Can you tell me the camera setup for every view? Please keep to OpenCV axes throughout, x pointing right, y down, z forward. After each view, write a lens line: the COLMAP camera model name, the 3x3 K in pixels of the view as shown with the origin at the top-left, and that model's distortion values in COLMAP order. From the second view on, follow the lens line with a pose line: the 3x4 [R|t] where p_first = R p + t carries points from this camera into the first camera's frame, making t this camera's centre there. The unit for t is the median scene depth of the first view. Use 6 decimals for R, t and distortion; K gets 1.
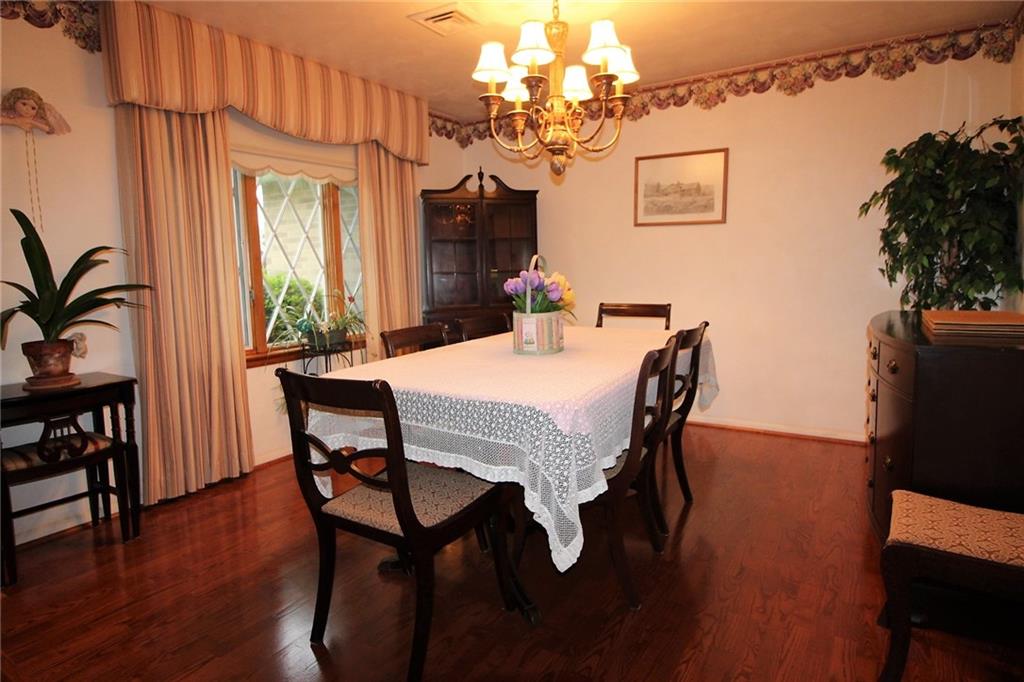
lens RADIAL K [[595.8, 0, 512.0], [0, 595.8, 341.0], [0, 0, 1]] dist [-0.002053, -0.000353]
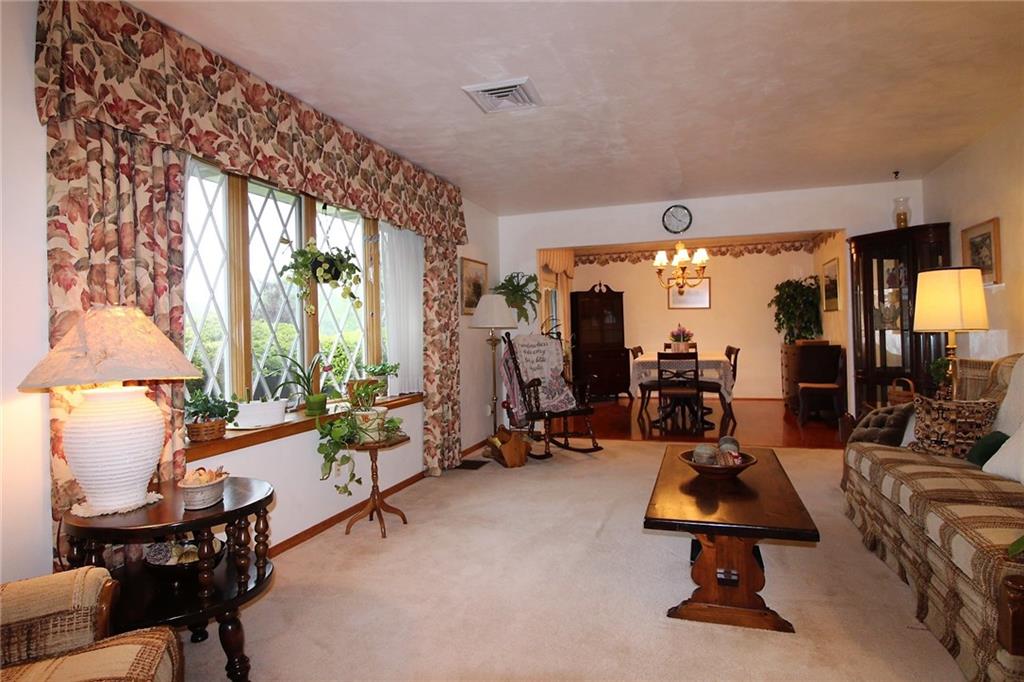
lens RADIAL K [[595.8, 0, 512.0], [0, 595.8, 341.0], [0, 0, 1]] dist [-0.002053, -0.000353]
pose [[0.976523, 0.003774, 0.215380, -1.086672], [0.021638, 0.993071, -0.115506, 0.217133], [-0.214323, 0.117454, 0.969675, -1.298410]]
